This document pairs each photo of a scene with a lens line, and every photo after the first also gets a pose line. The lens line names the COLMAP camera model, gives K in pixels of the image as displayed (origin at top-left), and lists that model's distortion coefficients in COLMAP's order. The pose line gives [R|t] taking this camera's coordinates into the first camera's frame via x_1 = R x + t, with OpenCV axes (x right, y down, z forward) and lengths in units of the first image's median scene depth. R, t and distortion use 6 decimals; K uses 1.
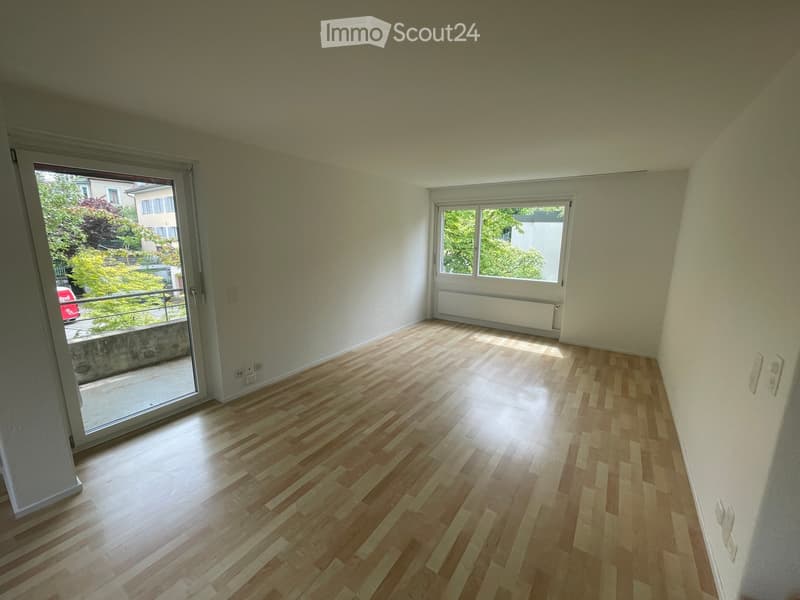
lens RADIAL K [[322.9, 0, 398.5], [0, 322.9, 296.3], [0, 0, 1]] dist [-0.000844, -0.000281]
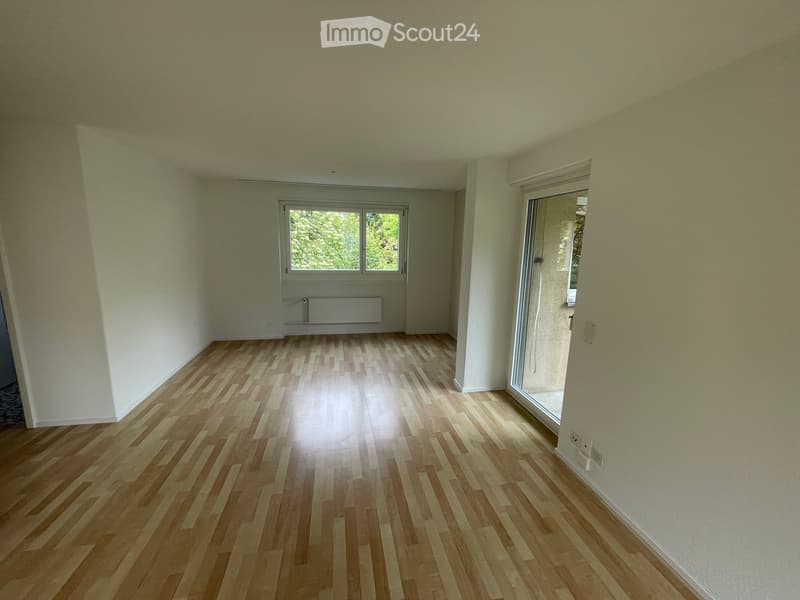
lens RADIAL K [[322.9, 0, 398.5], [0, 322.9, 296.3], [0, 0, 1]] dist [-0.000844, -0.000281]
pose [[-0.697562, 0.097663, -0.709837, 0.292259], [-0.164391, 0.942428, 0.291212, -0.226319], [0.697411, 0.319830, -0.641347, 1.165885]]
